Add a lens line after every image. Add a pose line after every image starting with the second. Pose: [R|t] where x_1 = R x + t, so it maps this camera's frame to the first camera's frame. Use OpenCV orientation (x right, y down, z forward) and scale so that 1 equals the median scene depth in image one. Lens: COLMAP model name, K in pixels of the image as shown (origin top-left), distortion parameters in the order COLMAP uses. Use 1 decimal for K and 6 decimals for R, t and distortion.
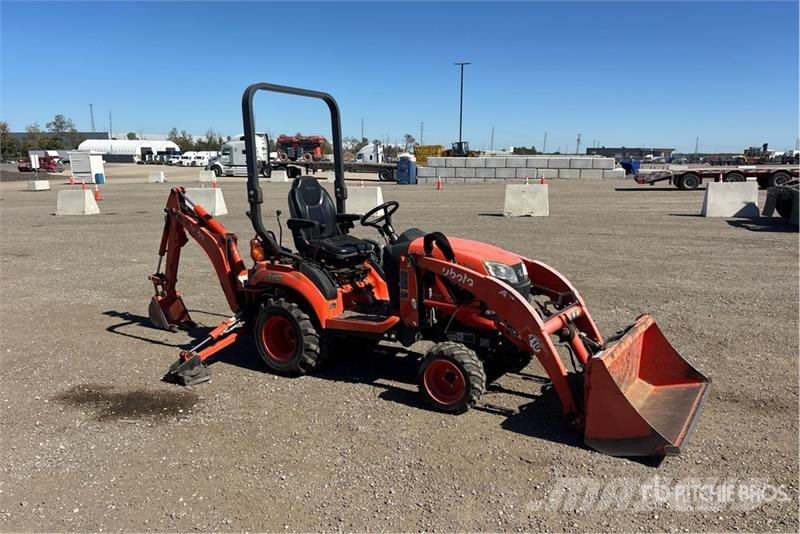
lens RADIAL K [[593.1, 0, 414.7], [0, 593.1, 273.3], [0, 0, 1]] dist [0.054908, -0.059627]
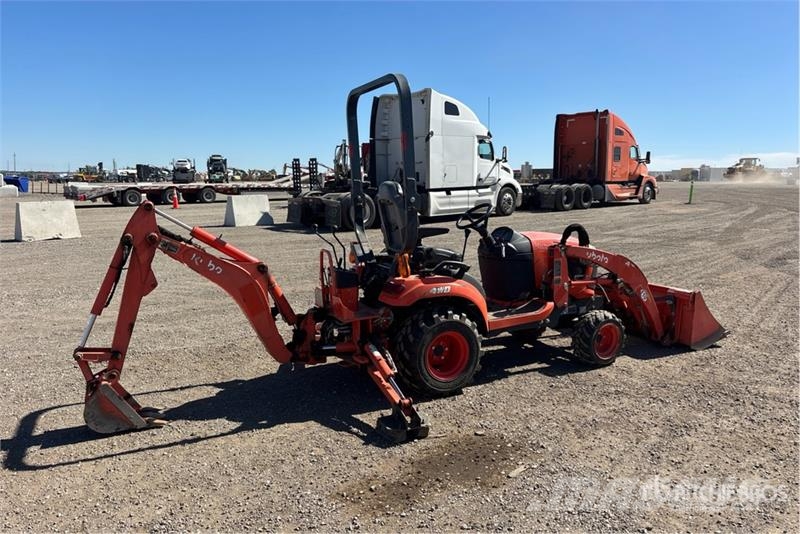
lens RADIAL K [[593.1, 0, 414.7], [0, 593.1, 273.3], [0, 0, 1]] dist [0.054908, -0.059627]
pose [[0.536358, -0.127459, 0.834311, -0.725886], [0.151991, 0.986956, 0.053067, -0.052144], [-0.830192, 0.098345, 0.548734, 0.388000]]
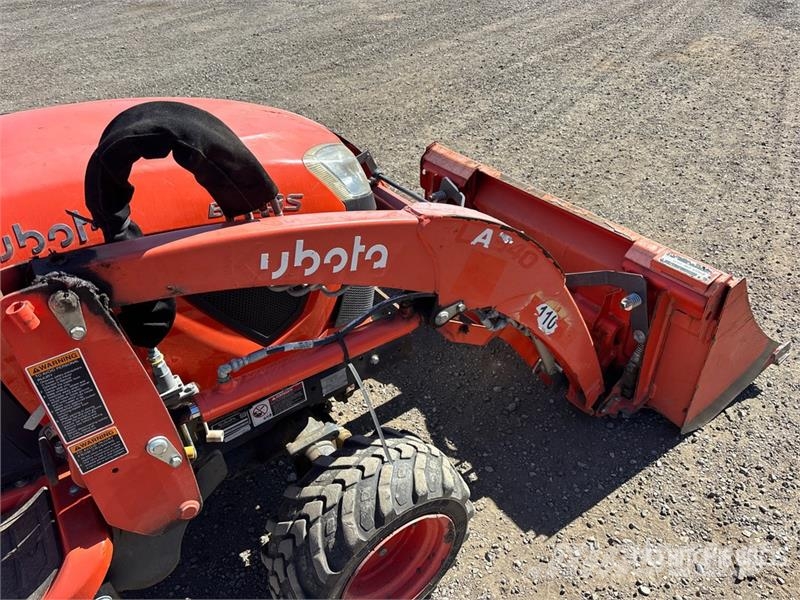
lens RADIAL K [[601.2, 0, 394.6], [0, 601.2, 288.3], [0, 0, 1]] dist [0.044081, -0.046728]
pose [[0.421640, -0.520175, 0.742723, -0.066189], [0.212445, 0.852964, 0.476780, -0.059780], [-0.881525, -0.043241, 0.470152, 0.524085]]
